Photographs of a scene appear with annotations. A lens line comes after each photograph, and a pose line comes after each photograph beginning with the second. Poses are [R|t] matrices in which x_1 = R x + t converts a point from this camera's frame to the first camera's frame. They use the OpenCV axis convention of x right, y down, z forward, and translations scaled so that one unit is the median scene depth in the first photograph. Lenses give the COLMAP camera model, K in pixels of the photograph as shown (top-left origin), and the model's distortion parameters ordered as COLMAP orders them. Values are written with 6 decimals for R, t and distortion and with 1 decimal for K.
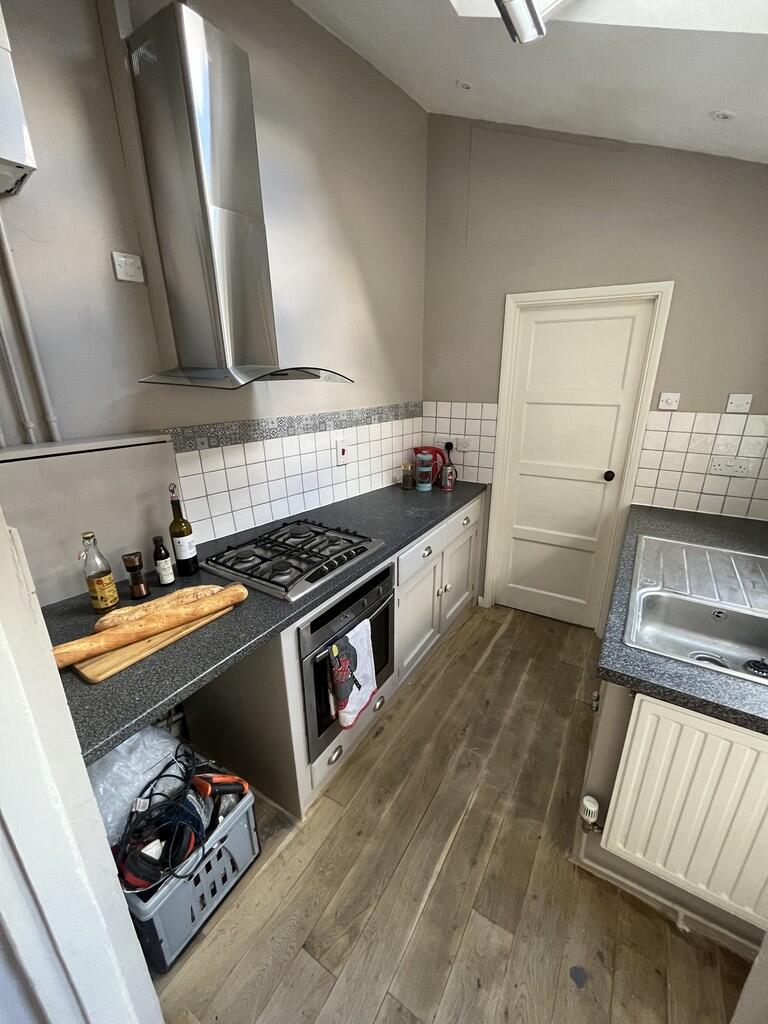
lens RADIAL K [[413.1, 0, 387.8], [0, 413.1, 513.3], [0, 0, 1]] dist [-0.003925, -0.000147]
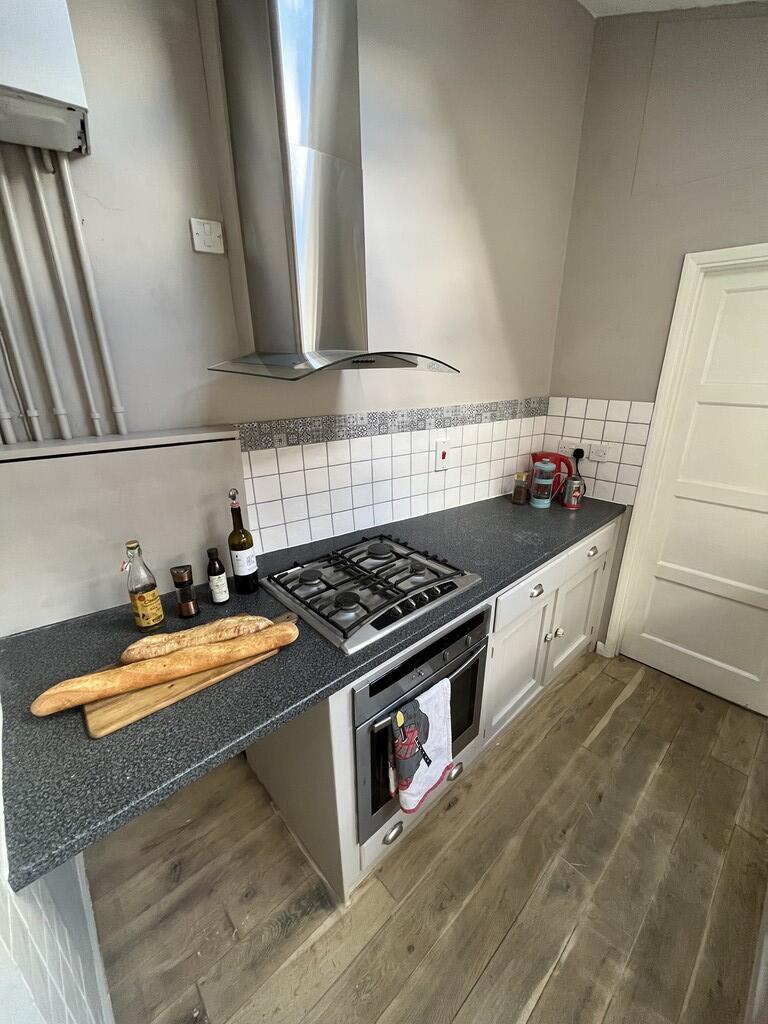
lens RADIAL K [[413.1, 0, 386.6], [0, 413.1, 512.6], [0, 0, 1]] dist [-0.003925, -0.000147]
pose [[0.962445, 0.094659, -0.254438, 0.006982], [-0.089538, 0.995480, 0.031660, -0.061919], [0.256285, -0.007689, 0.966571, 0.196970]]
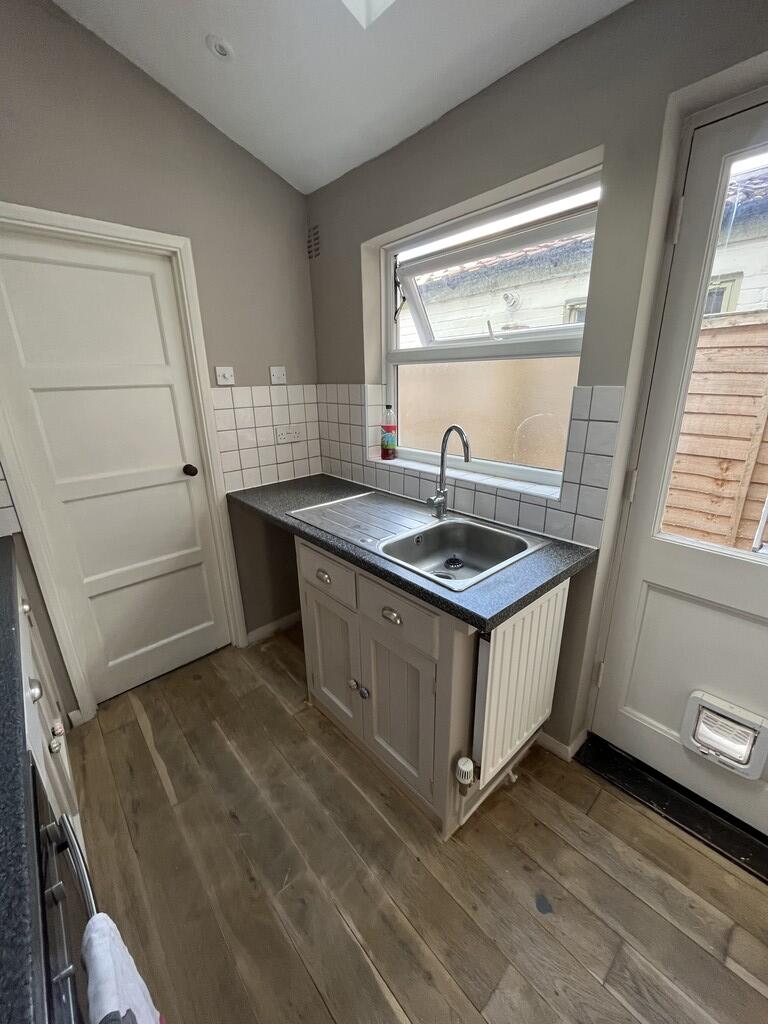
lens RADIAL K [[413.1, 0, 385.0], [0, 413.1, 513.2], [0, 0, 1]] dist [-0.003925, -0.000147]
pose [[0.286891, -0.300530, 0.909602, -0.179468], [0.333633, 0.921416, 0.199204, -0.060020], [-0.897988, 0.246323, 0.364613, 0.477749]]
